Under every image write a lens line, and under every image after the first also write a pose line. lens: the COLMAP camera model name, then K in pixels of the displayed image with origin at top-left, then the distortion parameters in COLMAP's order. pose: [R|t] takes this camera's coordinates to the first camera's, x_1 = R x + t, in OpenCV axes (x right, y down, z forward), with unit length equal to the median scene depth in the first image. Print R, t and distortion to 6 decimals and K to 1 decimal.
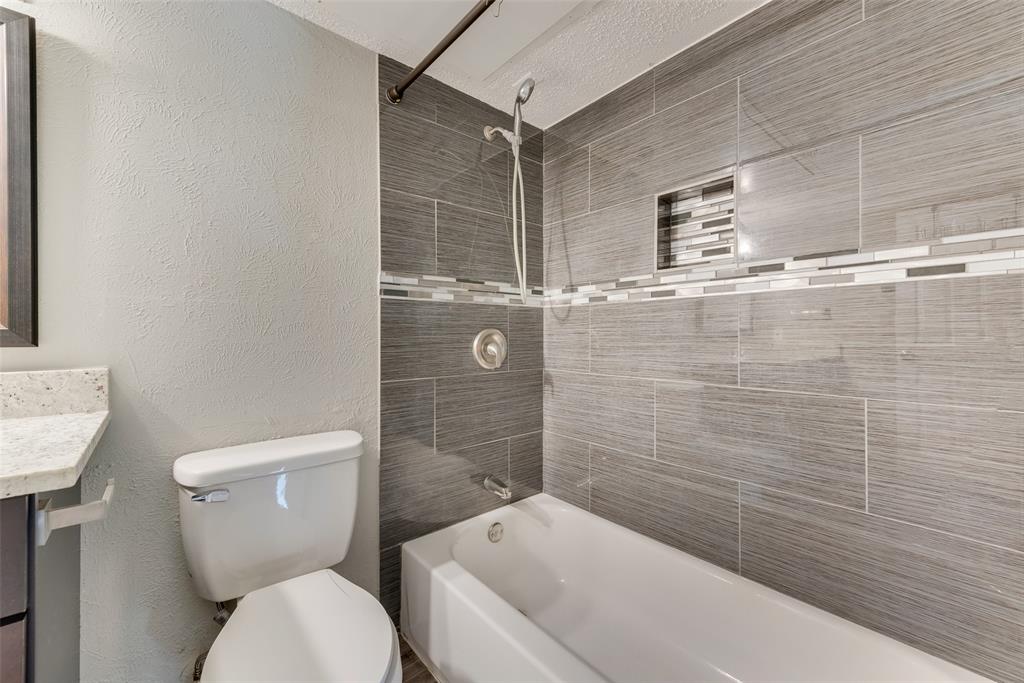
lens RADIAL K [[405.9, 0, 515.6], [0, 405.9, 335.2], [0, 0, 1]] dist [0.014094, -0.002750]
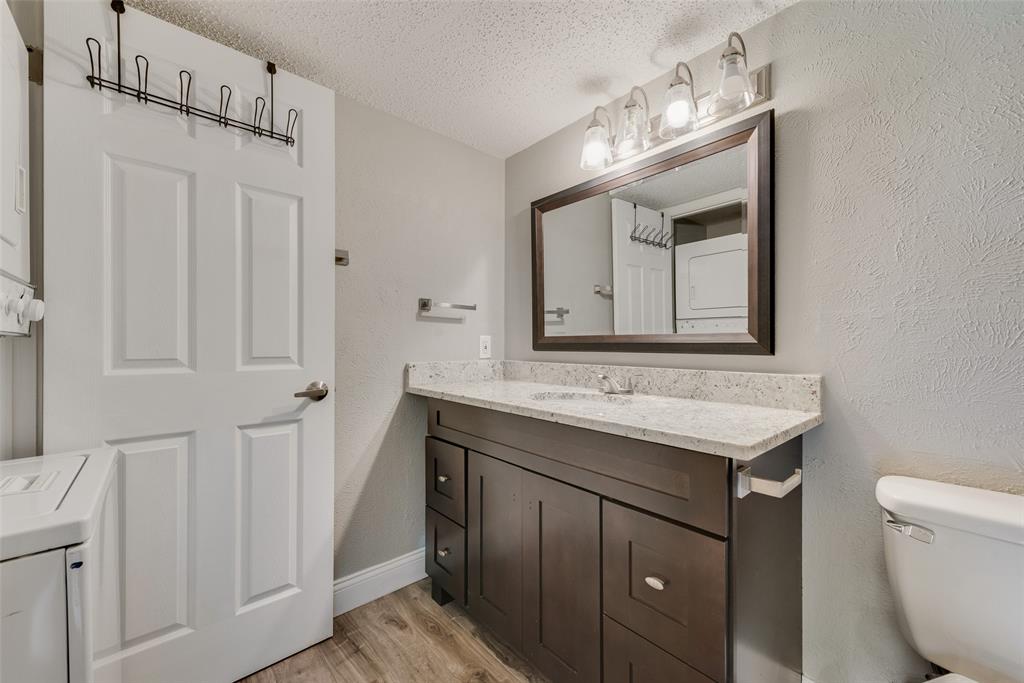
lens RADIAL K [[405.9, 0, 508.2], [0, 405.9, 345.9], [0, 0, 1]] dist [0.014094, -0.002750]
pose [[0.011858, 0.004171, -0.999921, 0.087627], [-0.004307, 0.999982, 0.004120, -0.002753], [0.999920, 0.004258, 0.011876, 0.077238]]
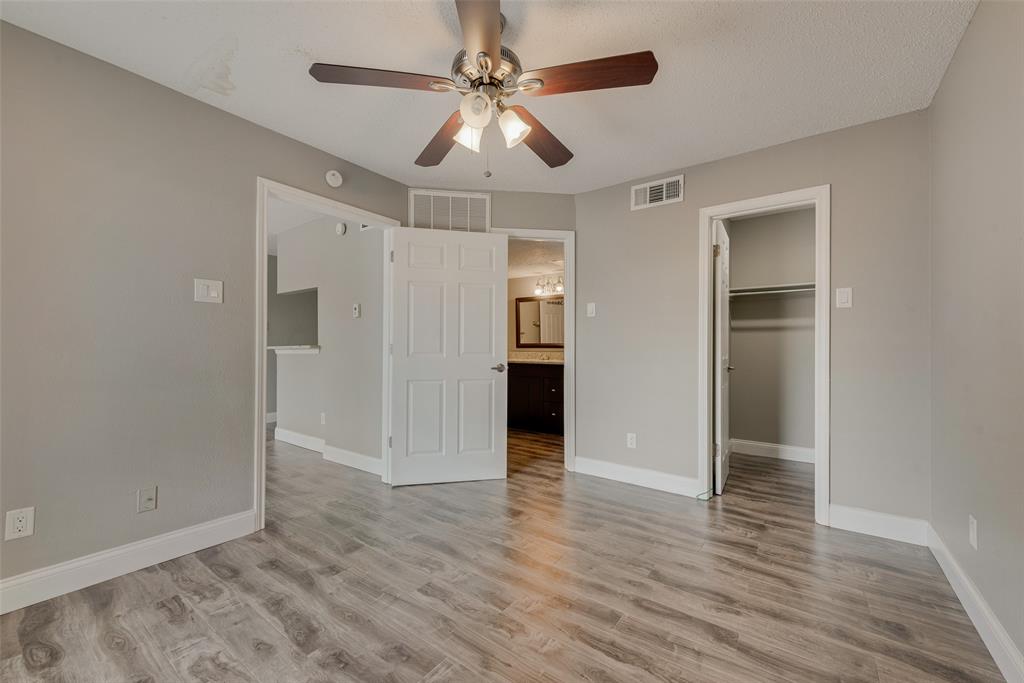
lens RADIAL K [[405.9, 0, 511.8], [0, 405.9, 344.2], [0, 0, 1]] dist [0.014094, -0.002750]
pose [[0.234169, -0.007651, -0.972166, 2.508470], [-0.001389, 0.999965, -0.008205, 0.012752], [0.972195, 0.003272, 0.234151, -0.767900]]
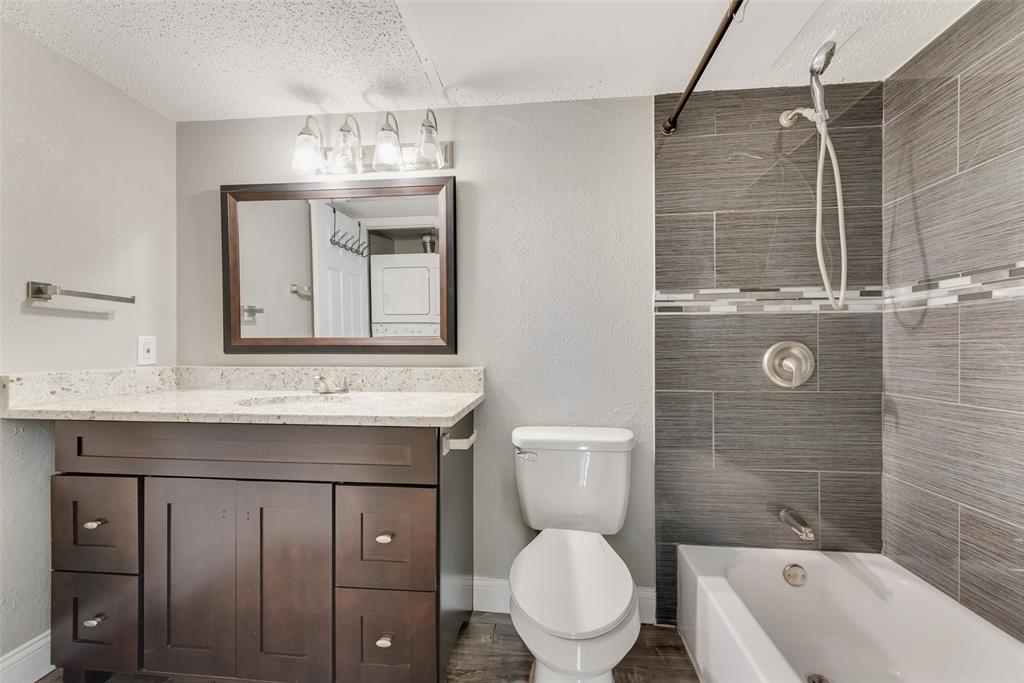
lens RADIAL K [[405.9, 0, 516.0], [0, 405.9, 347.9], [0, 0, 1]] dist [0.014094, -0.002750]
pose [[0.698137, 0.003577, -0.715955, 0.192269], [-0.001161, 0.999992, 0.003864, -0.005295], [0.715963, -0.001866, 0.698135, -0.044769]]
